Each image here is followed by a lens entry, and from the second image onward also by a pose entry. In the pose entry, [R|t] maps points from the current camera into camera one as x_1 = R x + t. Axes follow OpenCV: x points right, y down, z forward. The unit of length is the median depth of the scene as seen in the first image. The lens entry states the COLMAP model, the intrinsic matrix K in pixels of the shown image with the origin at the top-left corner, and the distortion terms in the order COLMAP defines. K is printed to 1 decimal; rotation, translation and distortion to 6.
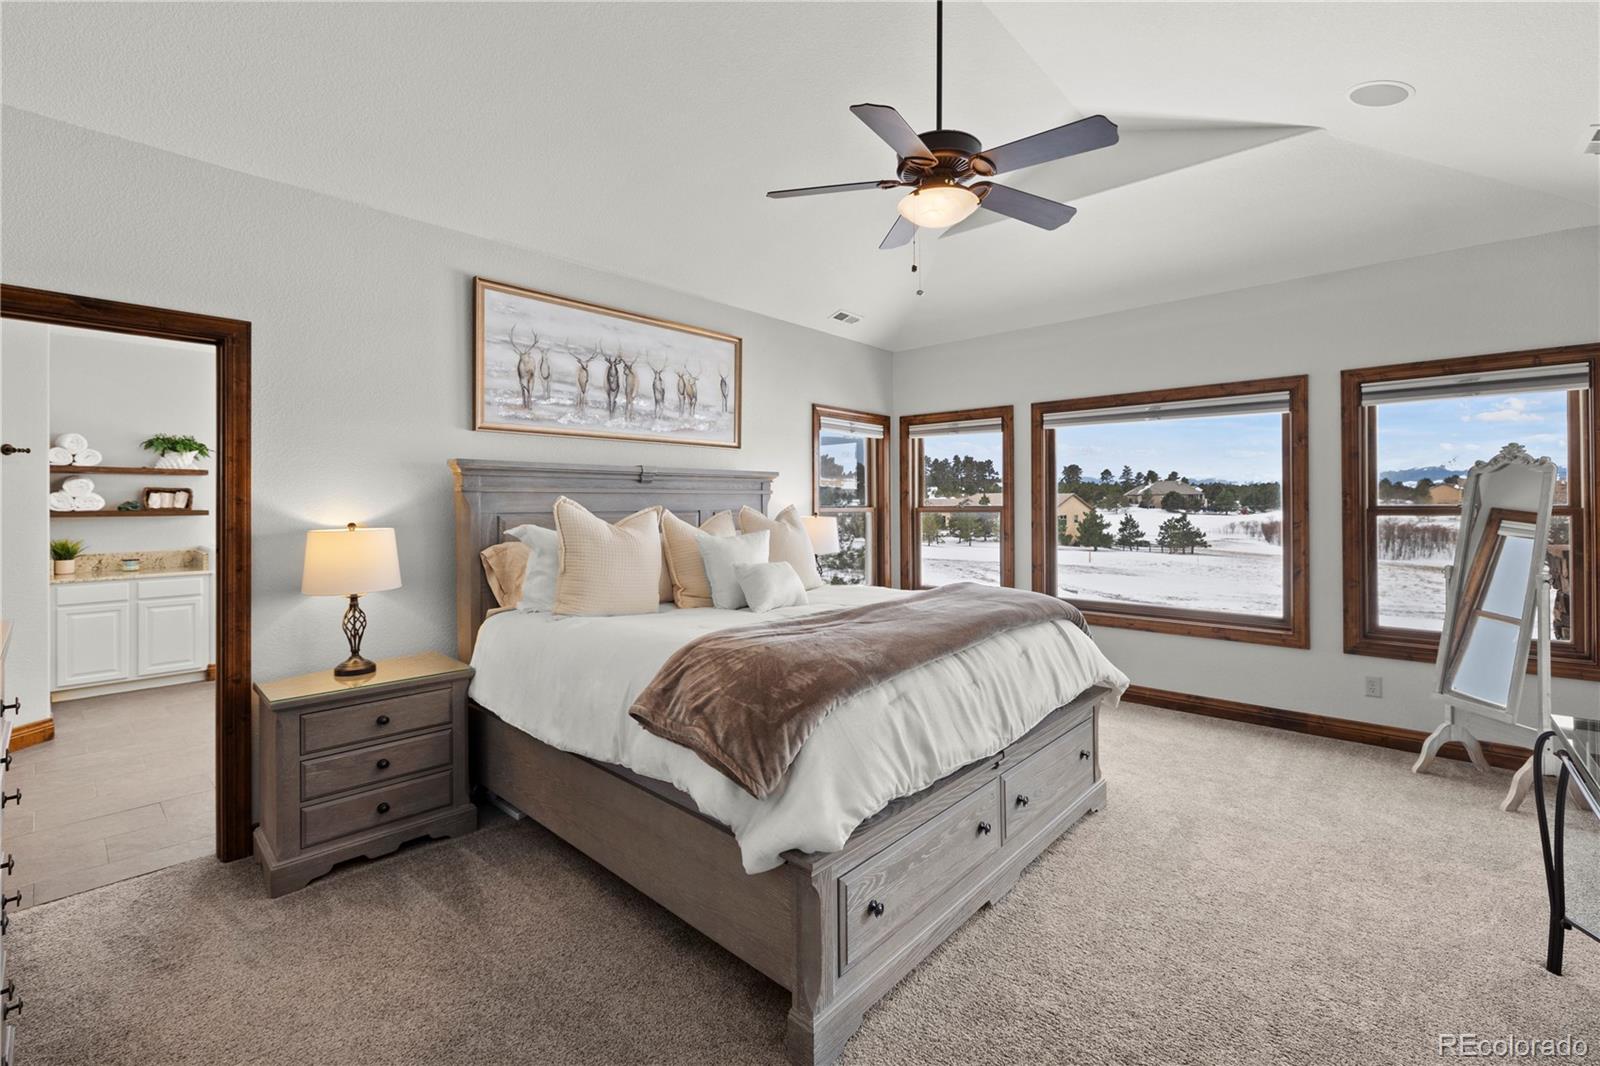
lens RADIAL K [[688.7, 0, 804.2], [0, 688.7, 502.4], [0, 0, 1]] dist [0.001234, -0.000466]
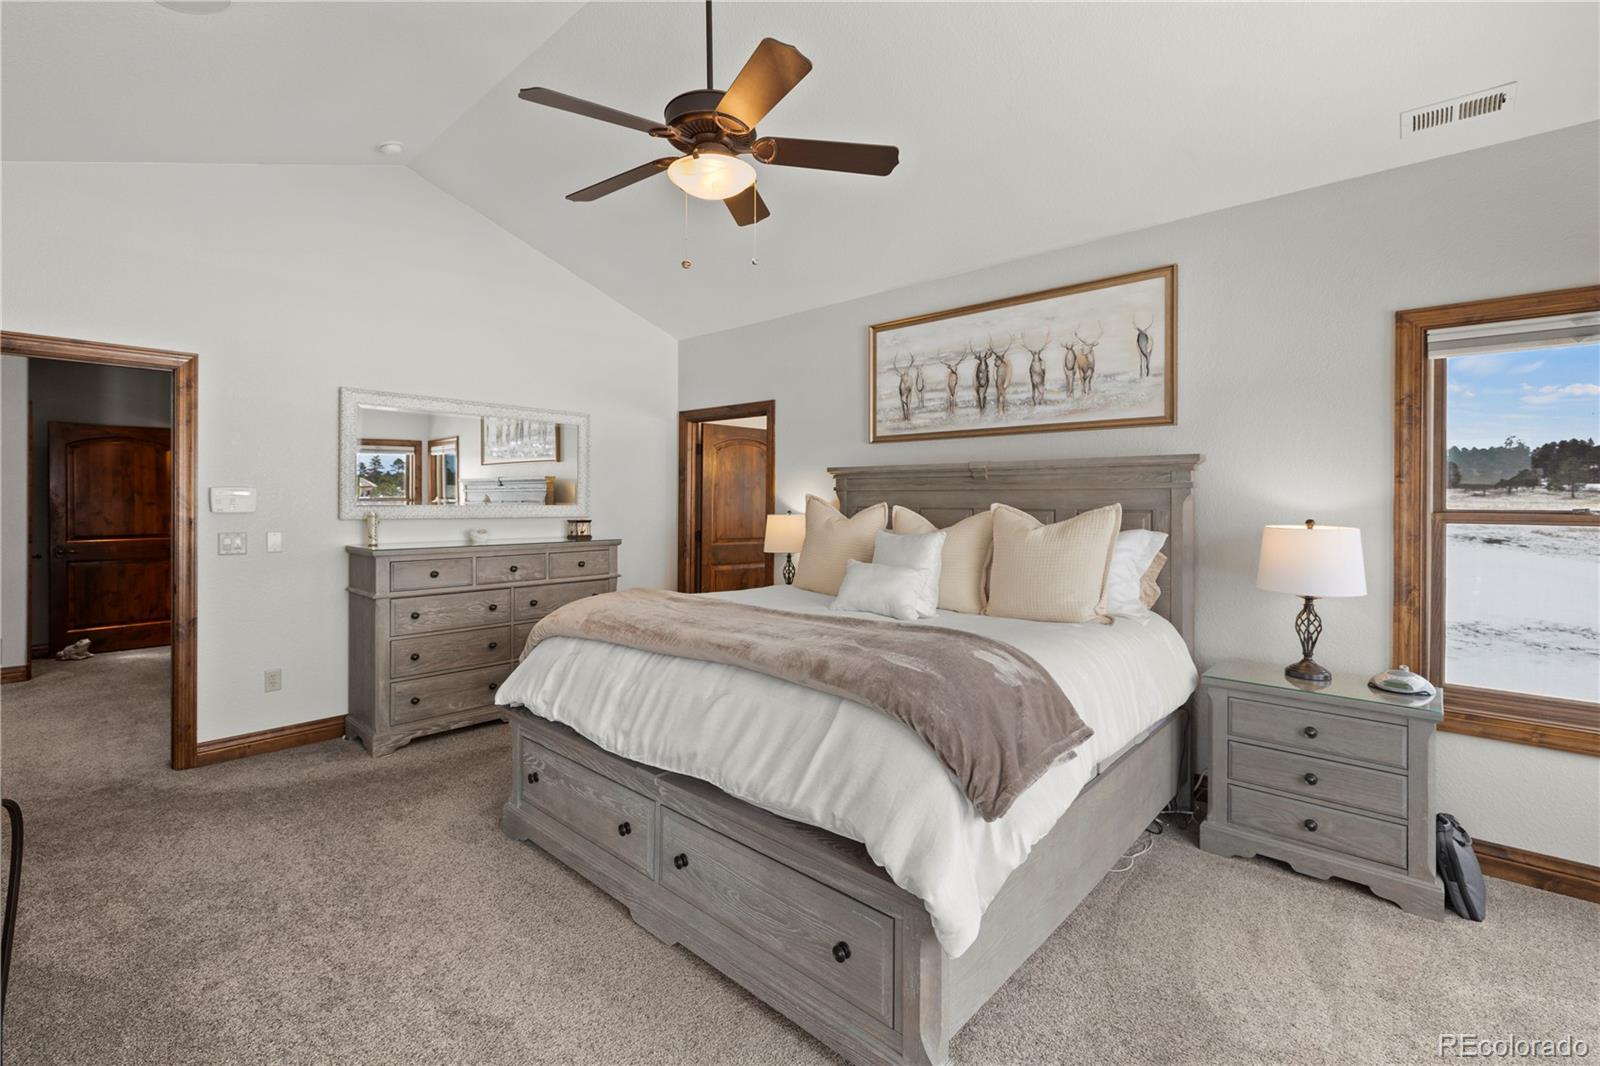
lens RADIAL K [[688.7, 0, 801.1], [0, 688.7, 528.6], [0, 0, 1]] dist [0.001234, -0.000466]
pose [[0.007334, 0.046961, -0.998870, 0.341117], [-0.004056, 0.998890, 0.046932, -0.001328], [0.999965, 0.003707, 0.007516, 0.344434]]
